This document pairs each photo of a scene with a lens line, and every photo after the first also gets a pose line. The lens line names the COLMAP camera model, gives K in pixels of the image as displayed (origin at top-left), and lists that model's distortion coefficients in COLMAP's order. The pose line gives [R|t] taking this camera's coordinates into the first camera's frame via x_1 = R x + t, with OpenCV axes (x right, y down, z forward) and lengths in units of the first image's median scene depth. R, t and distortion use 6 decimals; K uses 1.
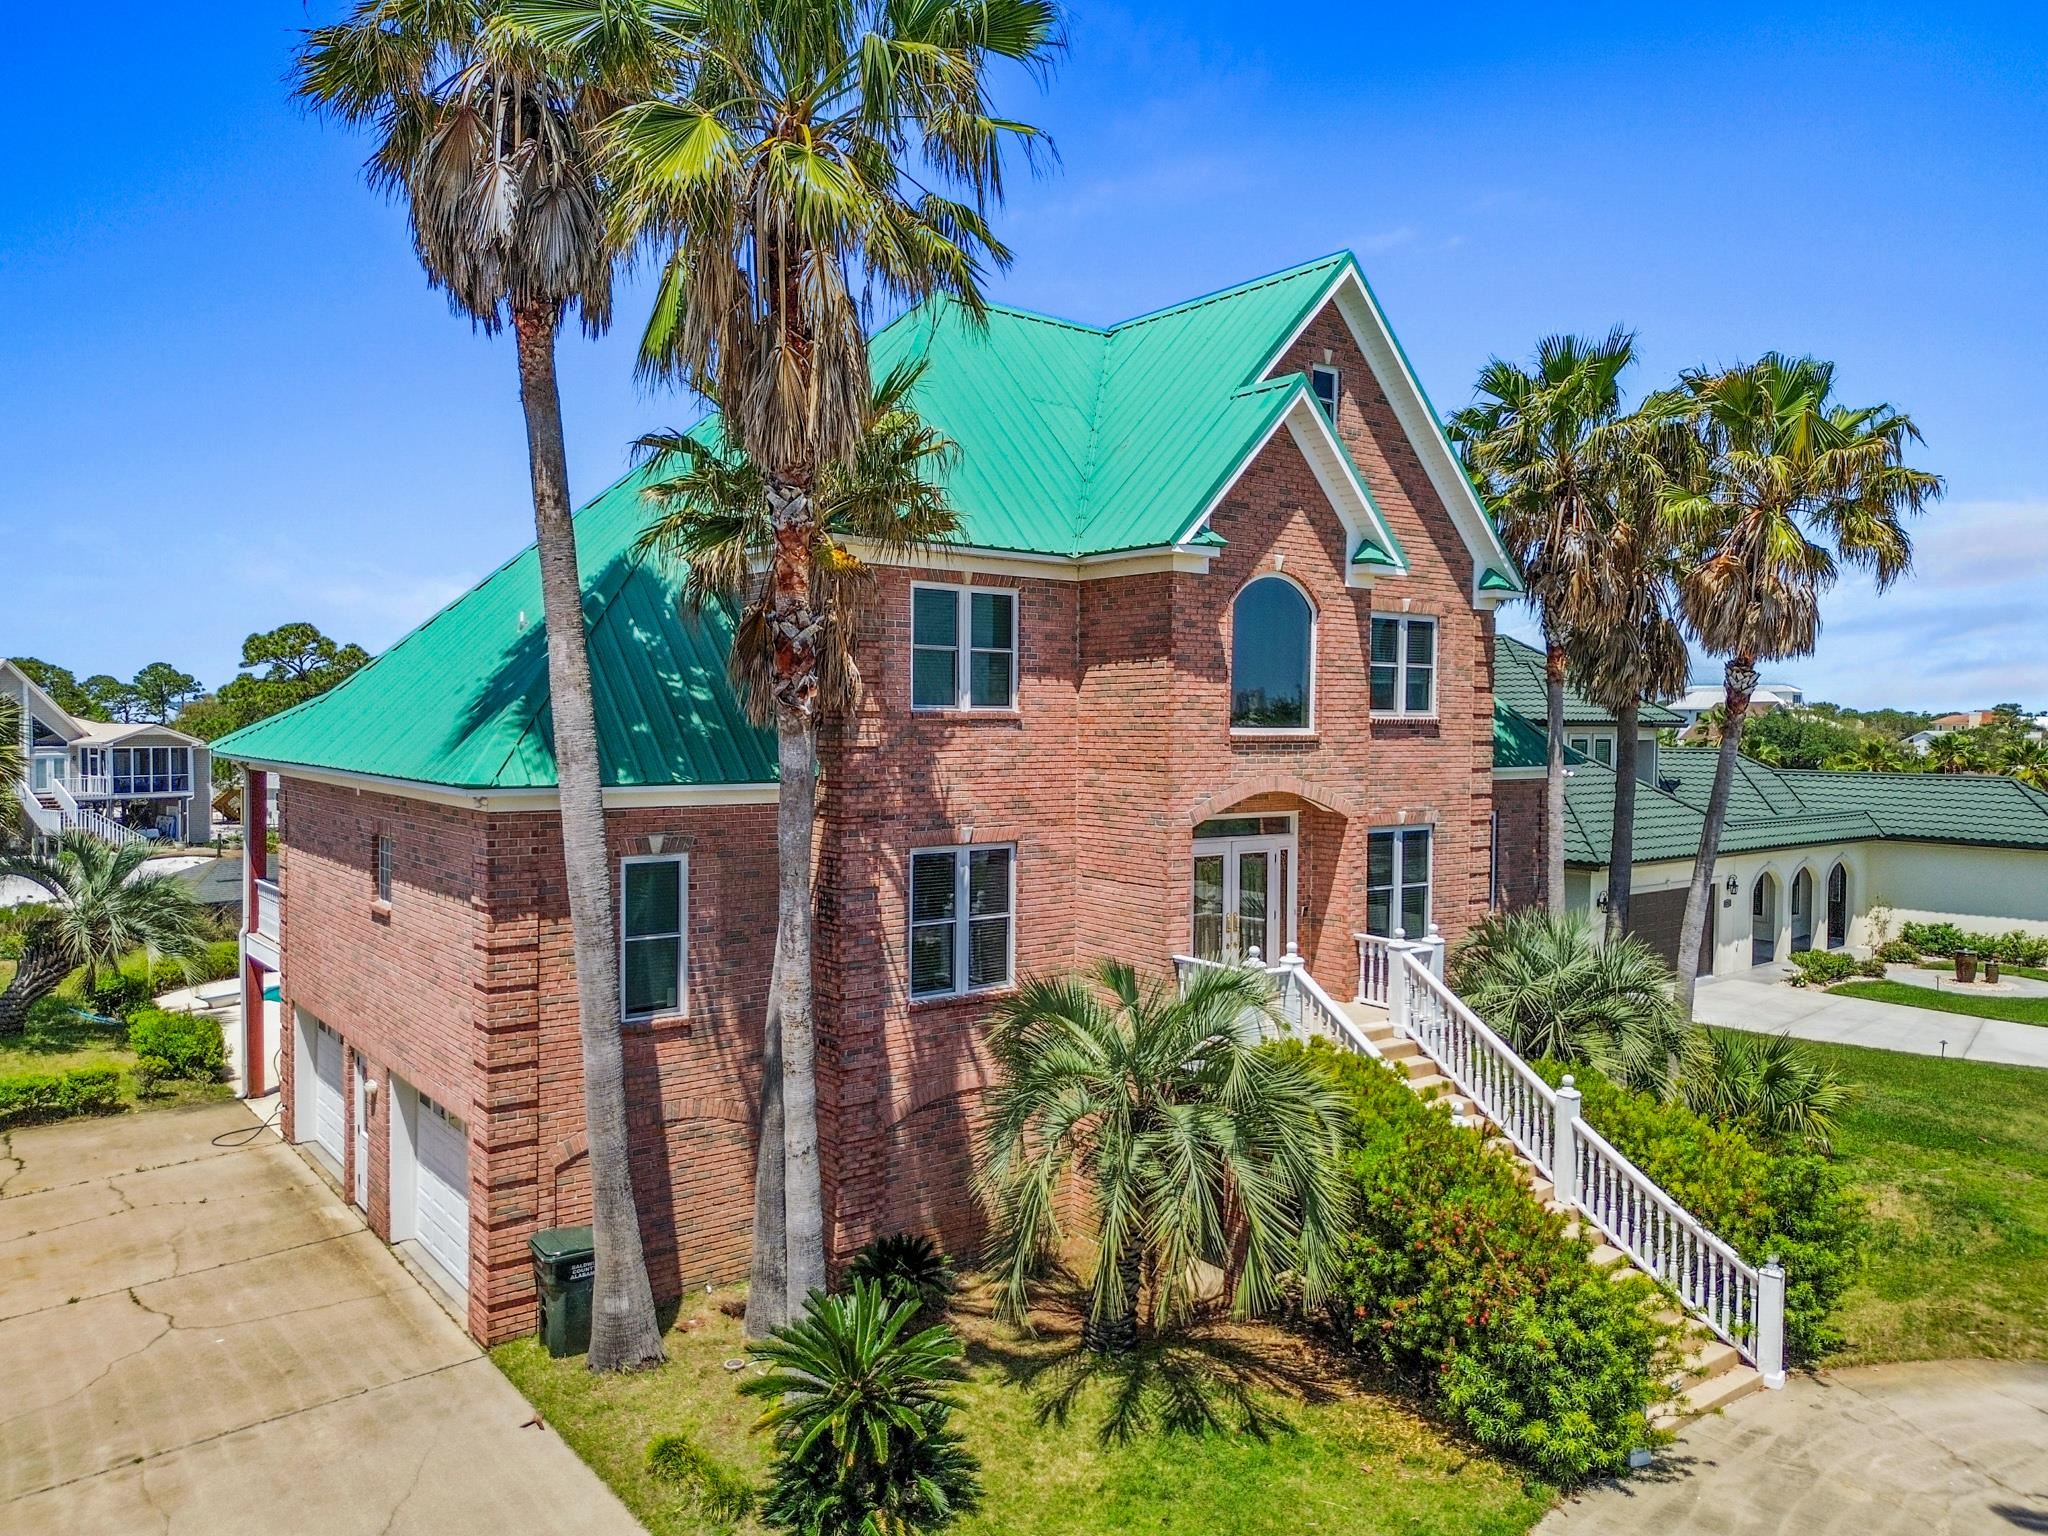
lens RADIAL K [[1444.3, 0, 1024.0], [0, 1444.3, 768.0], [0, 0, 1]] dist [0.065677, -0.070325]
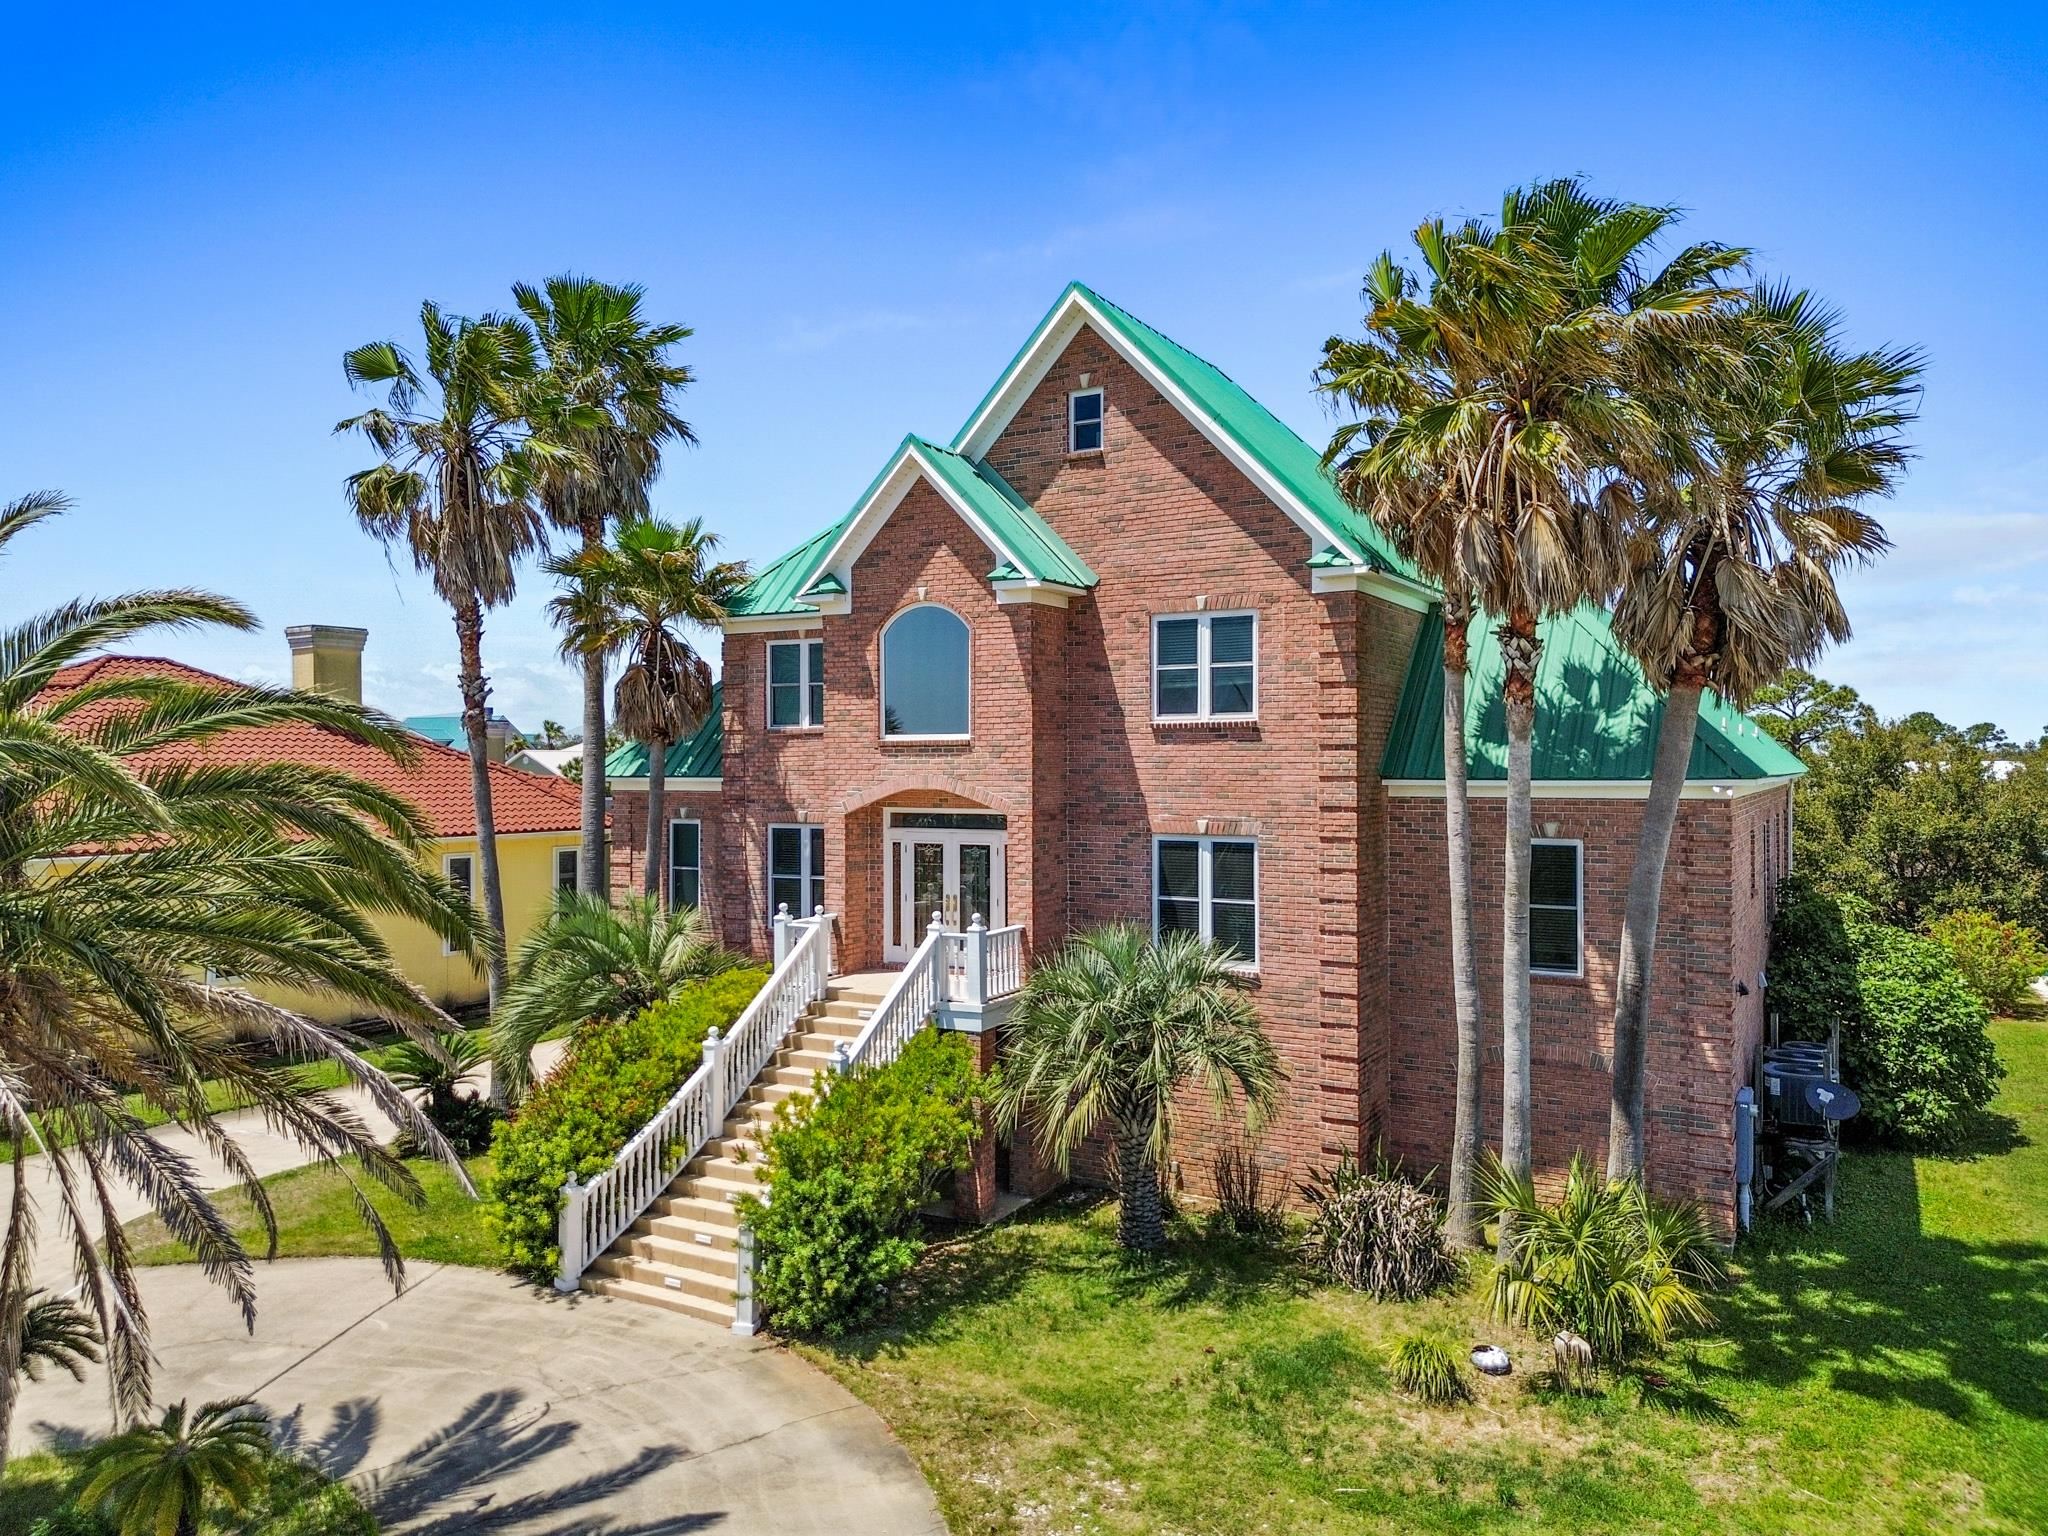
lens RADIAL K [[1469.1, 0, 1010.1], [0, 1469.1, 763.0], [0, 0, 1]] dist [0.096109, -0.118707]
pose [[0.374766, -0.011883, -0.927043, 1.312349], [-0.026185, 0.999383, -0.023396, 0.021866], [0.926750, 0.033042, 0.374224, 0.625157]]
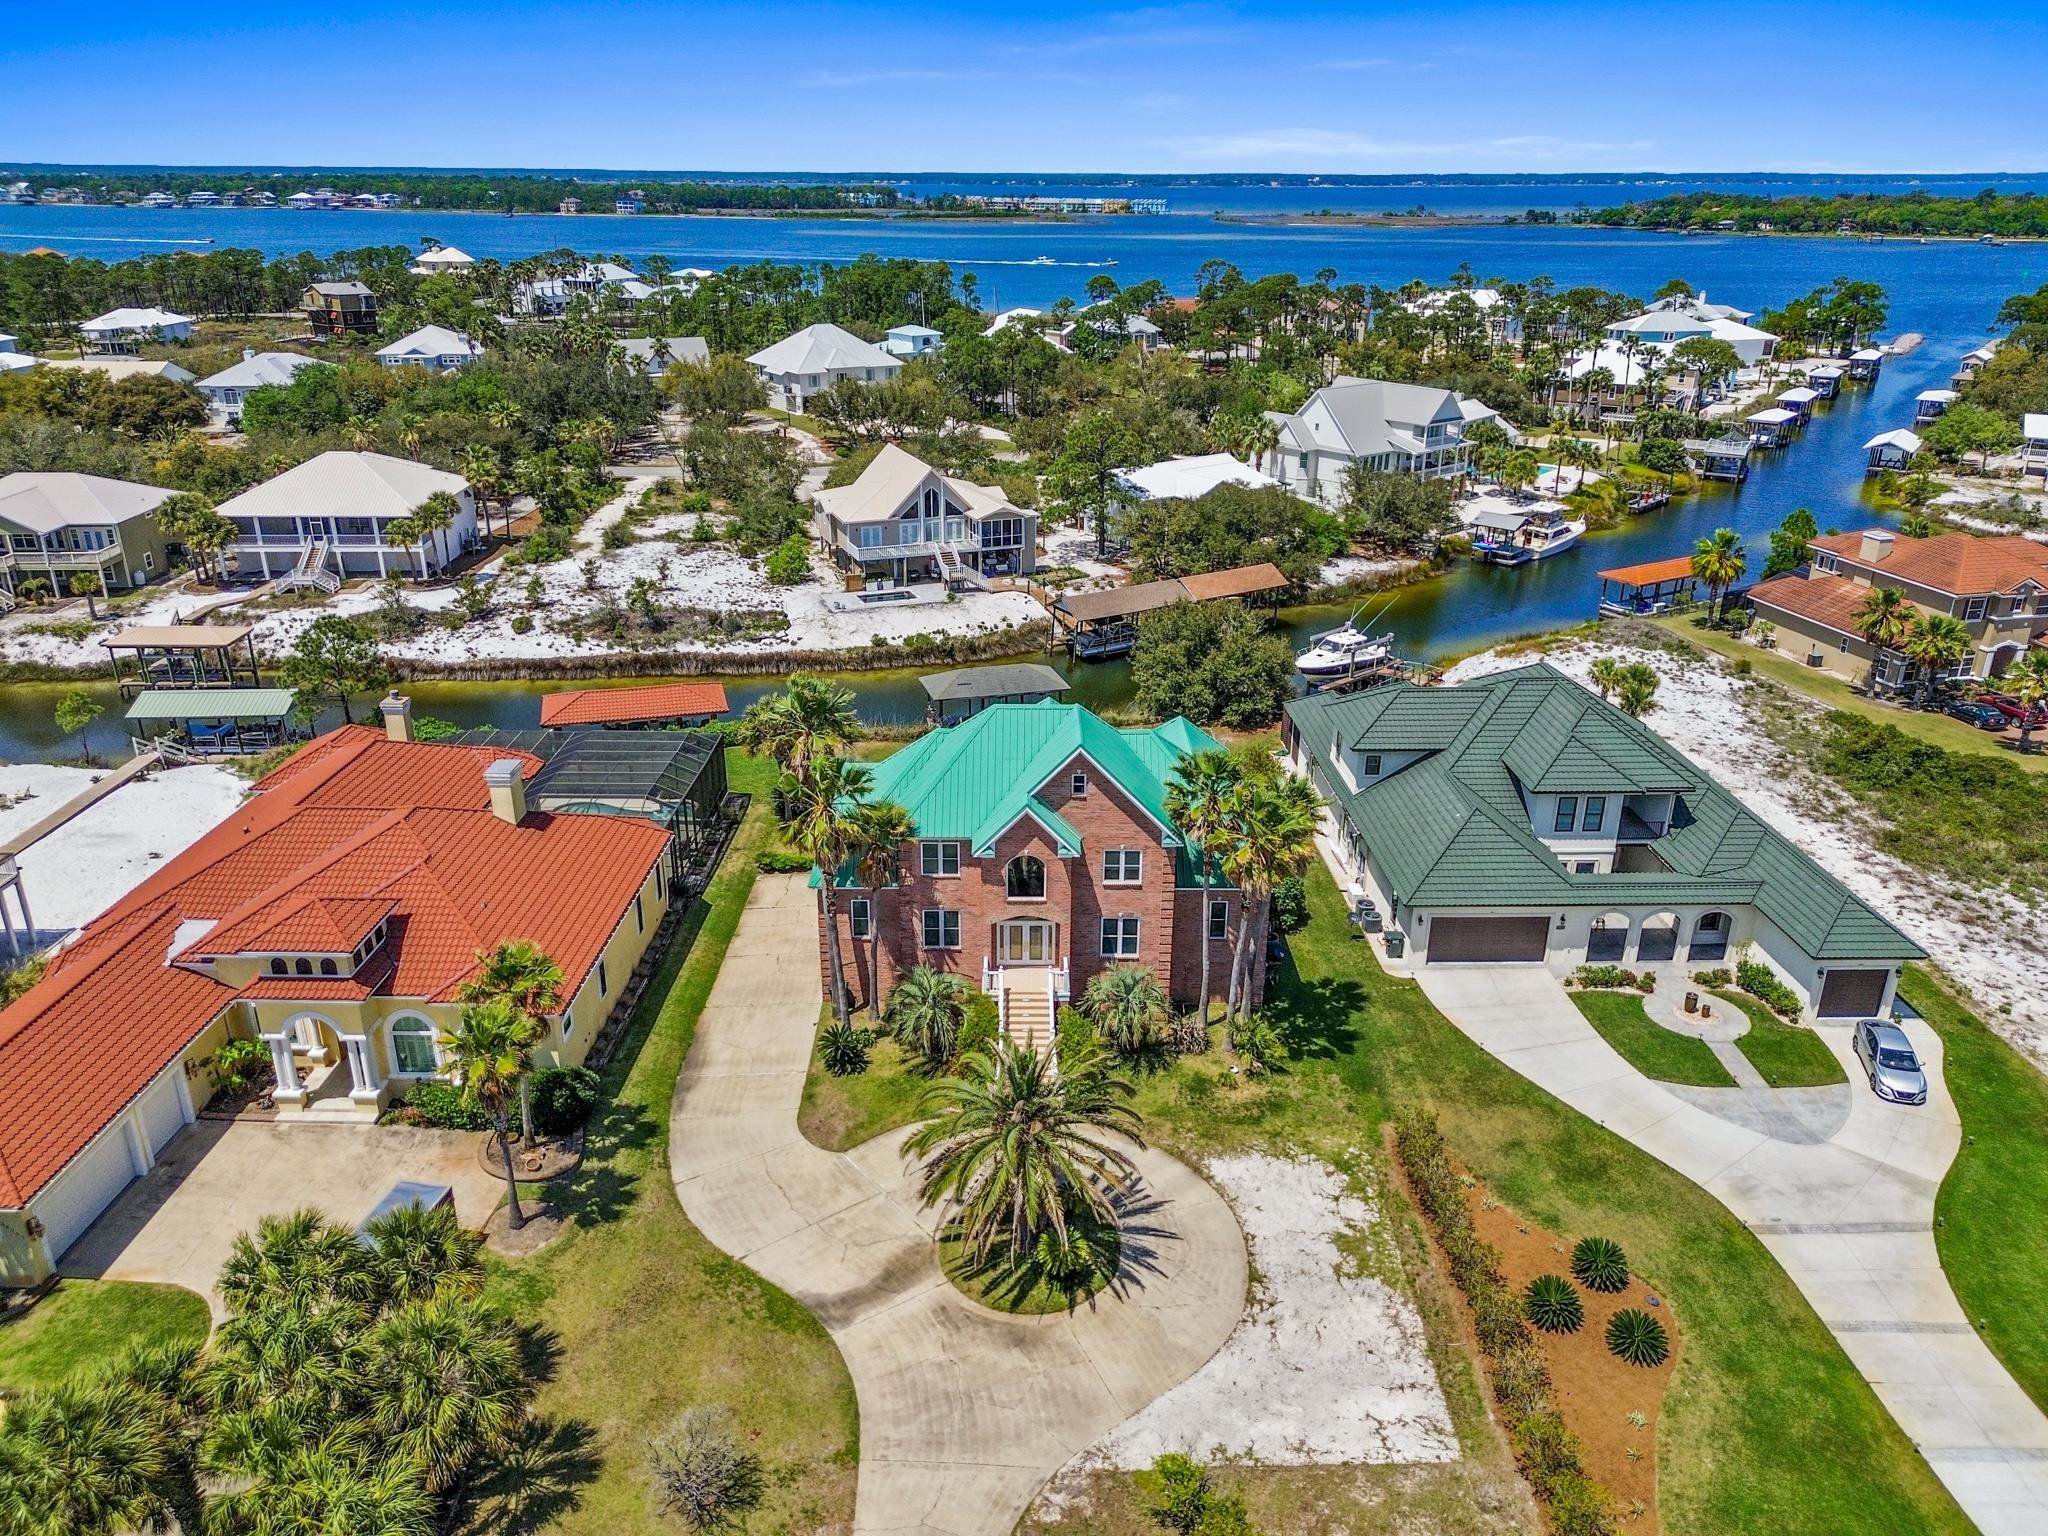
lens RADIAL K [[1444.3, 0, 1024.0], [0, 1444.3, 768.0], [0, 0, 1]] dist [0.065677, -0.070325]
pose [[0.788969, 0.224177, -0.572078, 1.967395], [-0.016072, 0.938277, 0.345511, -1.427916], [0.614223, -0.263403, 0.743874, -1.338517]]
